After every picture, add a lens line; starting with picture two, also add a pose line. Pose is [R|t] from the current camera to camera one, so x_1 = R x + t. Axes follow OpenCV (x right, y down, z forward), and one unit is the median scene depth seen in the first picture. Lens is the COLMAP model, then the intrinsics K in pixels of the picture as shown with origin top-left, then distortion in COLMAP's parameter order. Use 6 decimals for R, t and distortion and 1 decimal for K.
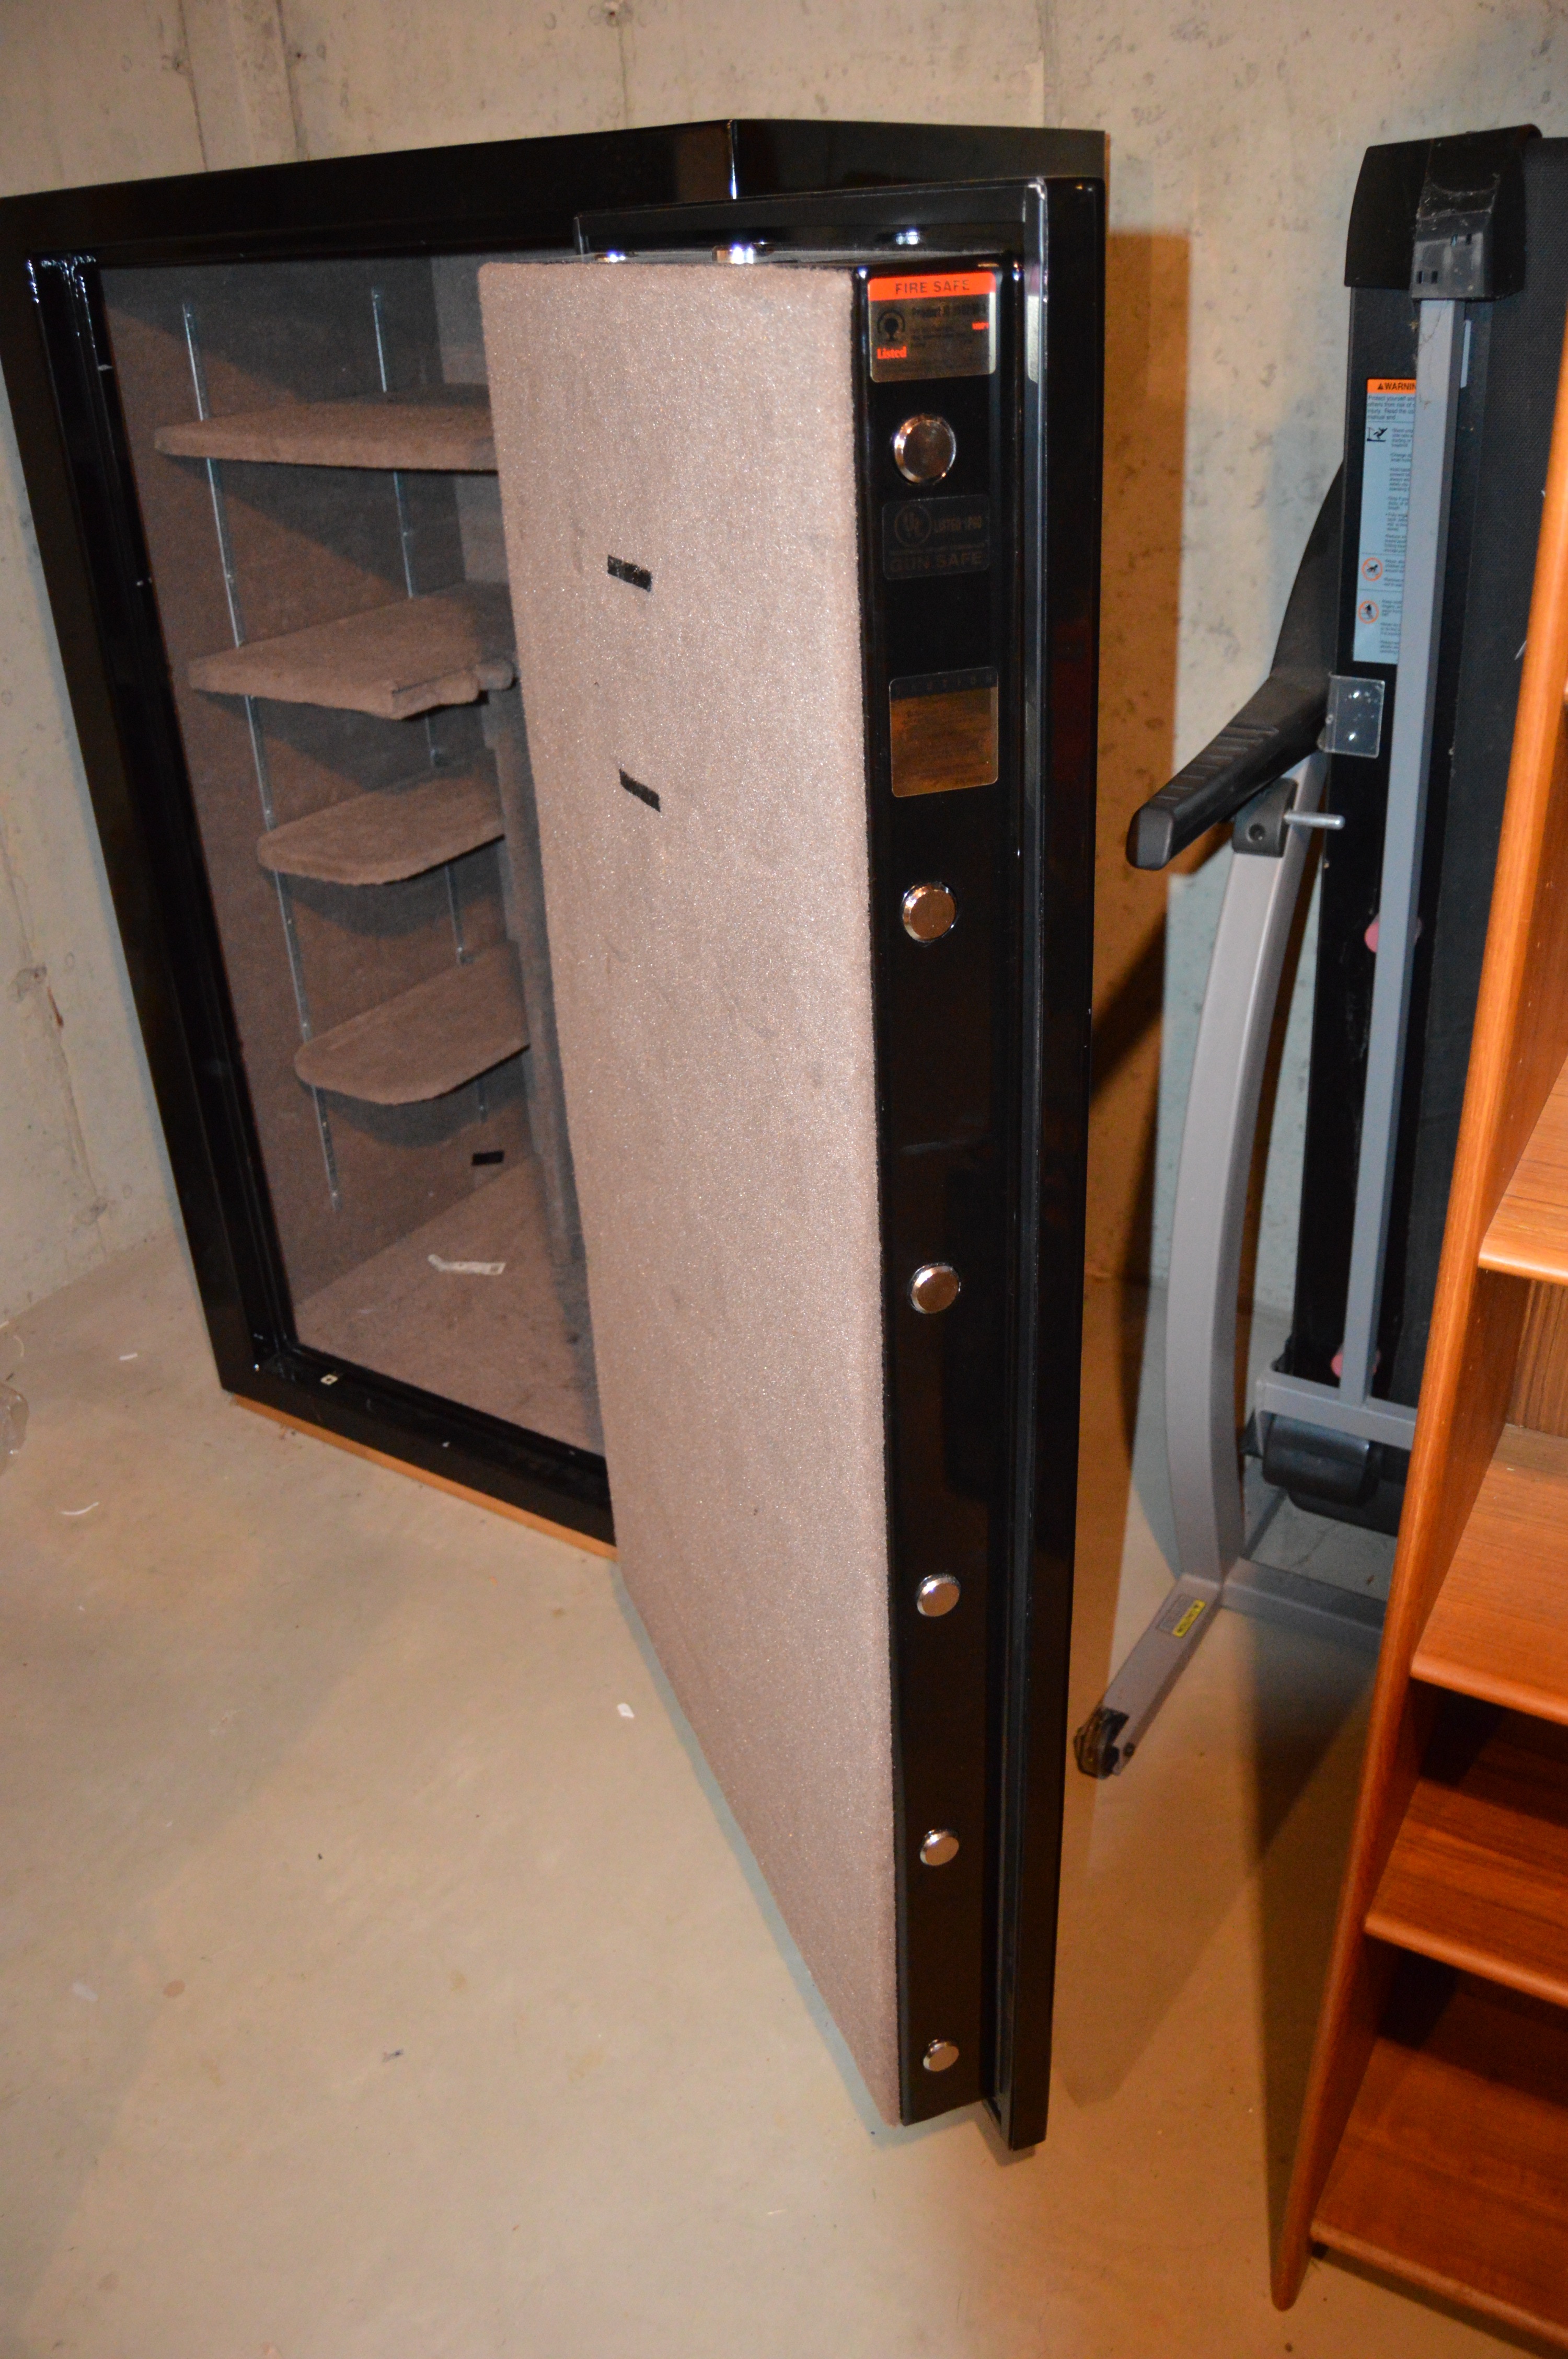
lens RADIAL K [[1857.7, 0, 773.7], [0, 1857.7, 1187.3], [0, 0, 1]] dist [-0.093807, 0.035216]
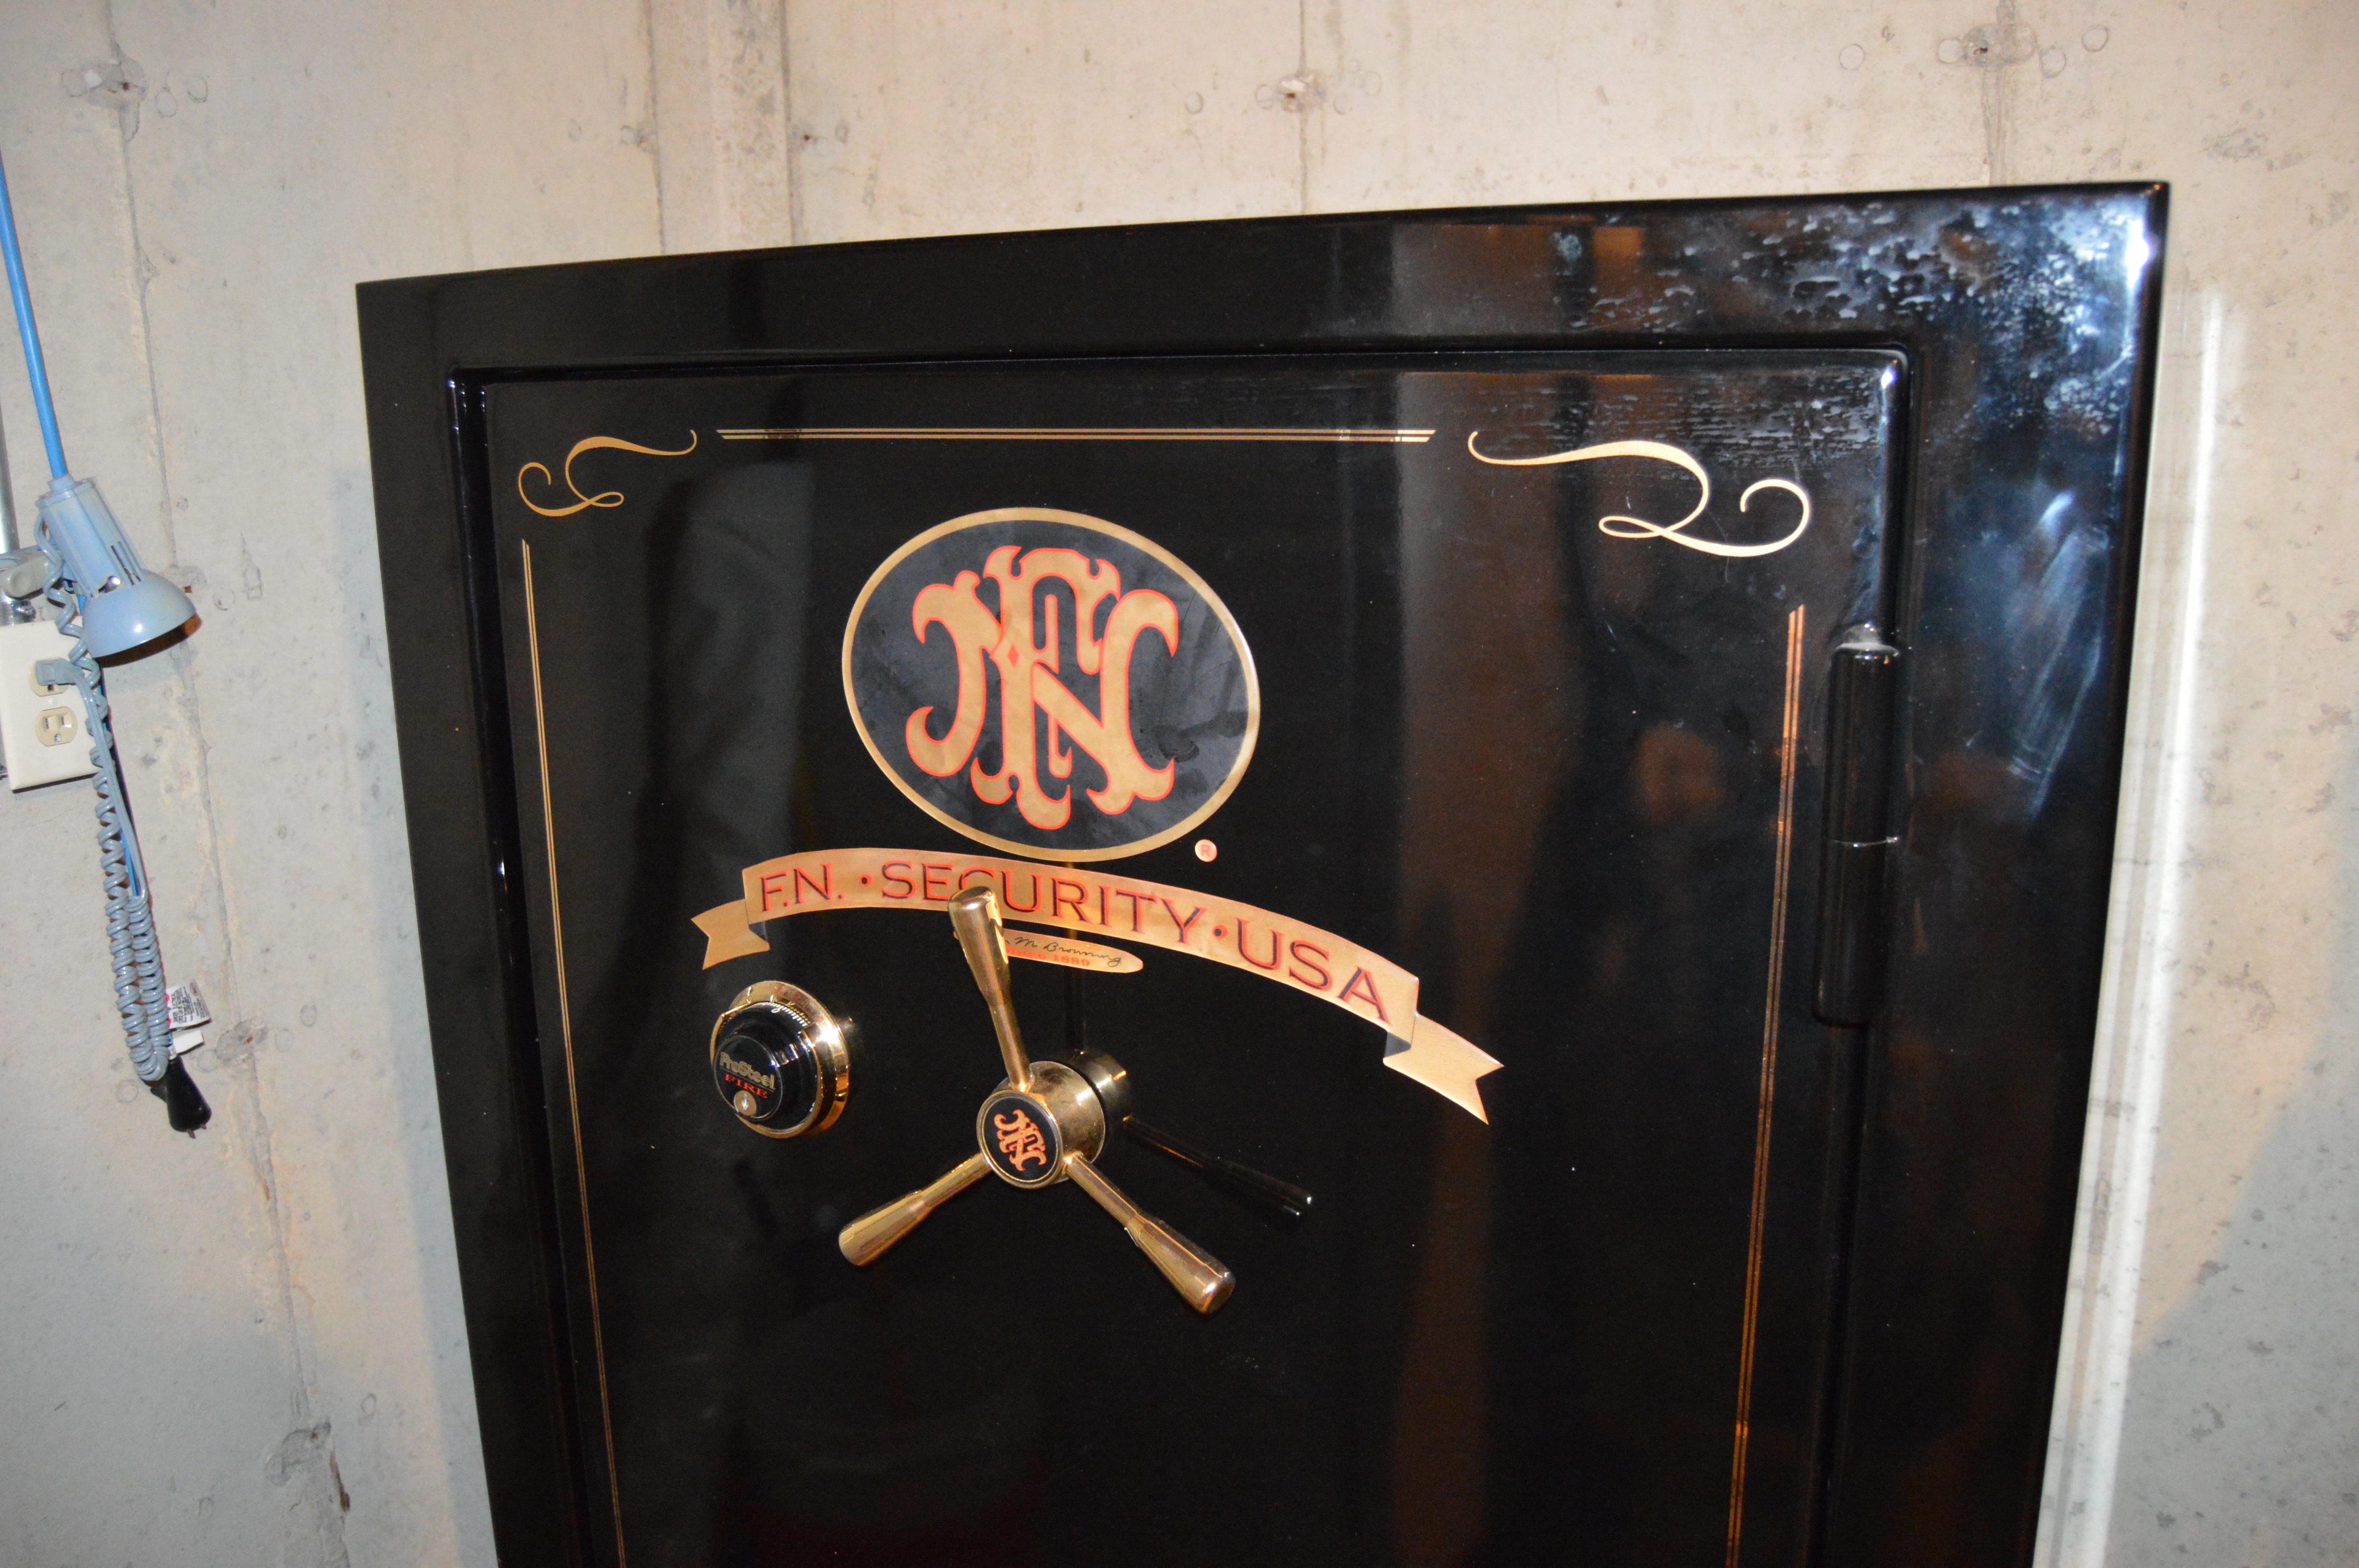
lens RADIAL K [[1857.7, 0, 1189.7], [0, 1857.7, 790.7], [0, 0, 1]] dist [-0.093807, 0.035216]
pose [[0.996366, 0.018175, 0.083210, -0.168799], [0.004532, 0.964269, -0.264886, -0.175680], [-0.085051, 0.264300, 0.960683, 0.339765]]
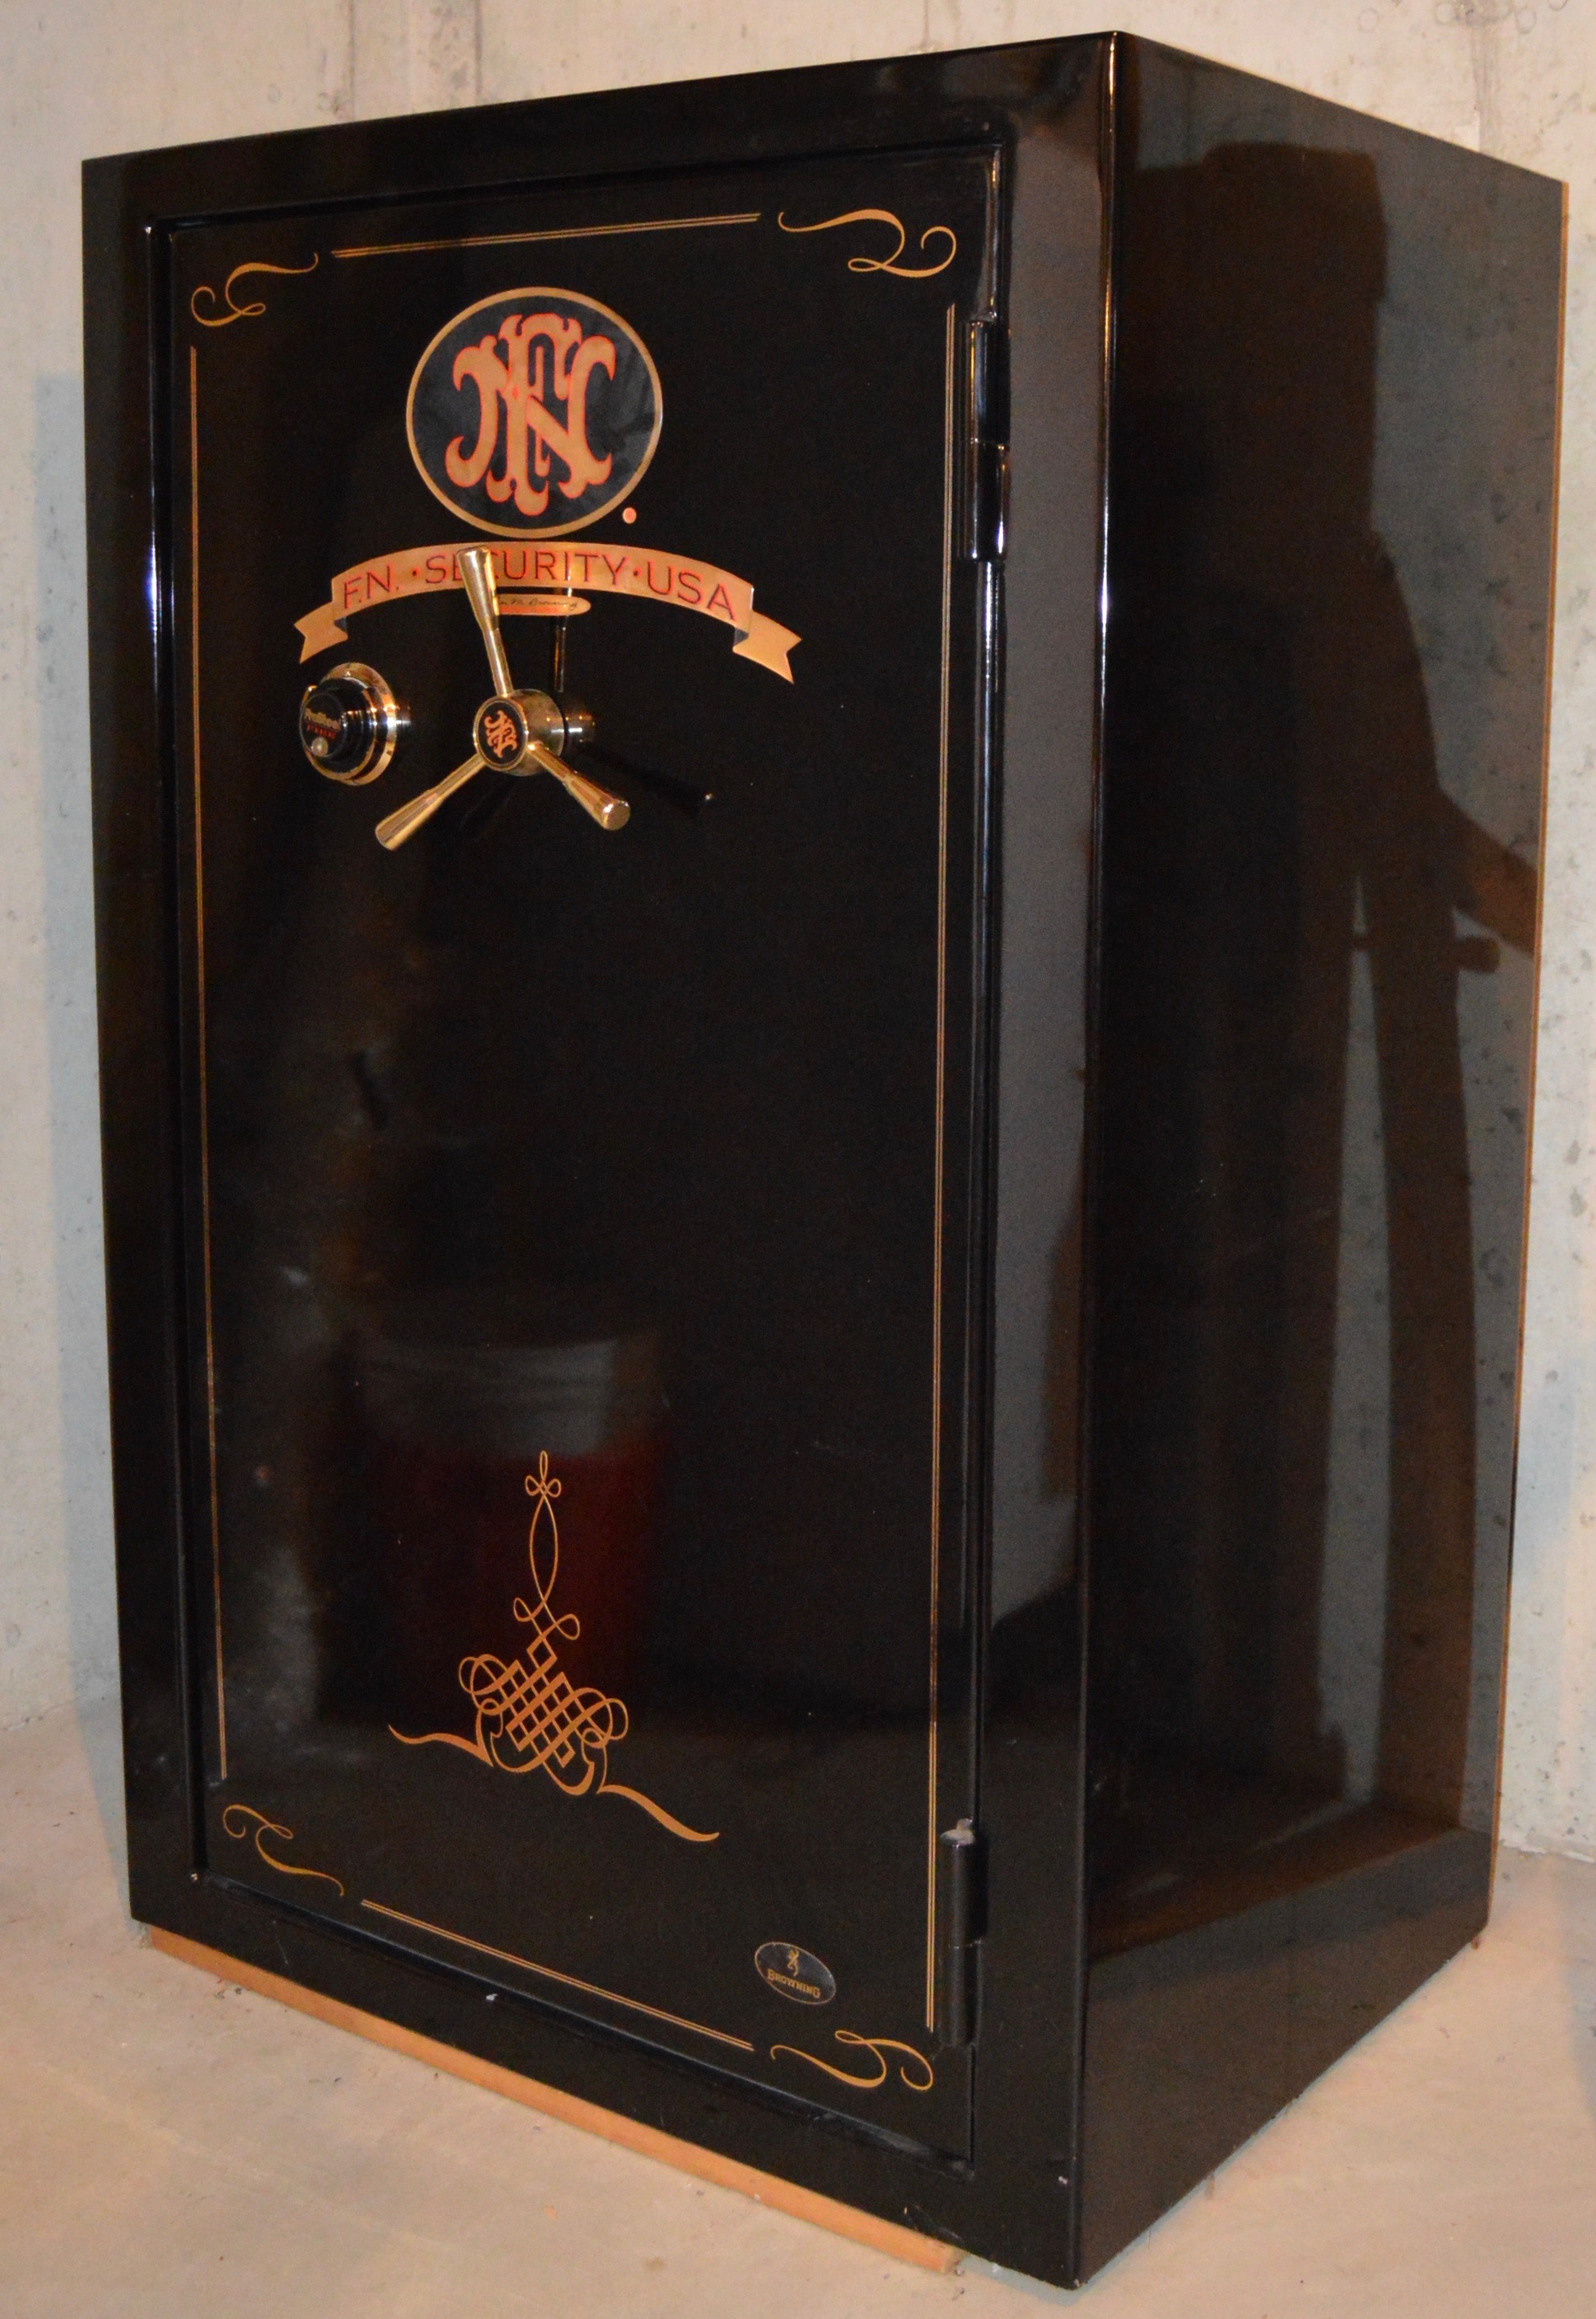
lens RADIAL K [[2871.4, 0, 983.1], [0, 2871.4, 995.2], [0, 0, 1]] dist [-0.089006, 0.019655]
pose [[0.997882, 0.064824, -0.005408, -0.026319], [-0.062694, 0.936262, -0.345664, 0.131284], [-0.017344, 0.345271, 0.938343, -0.013359]]
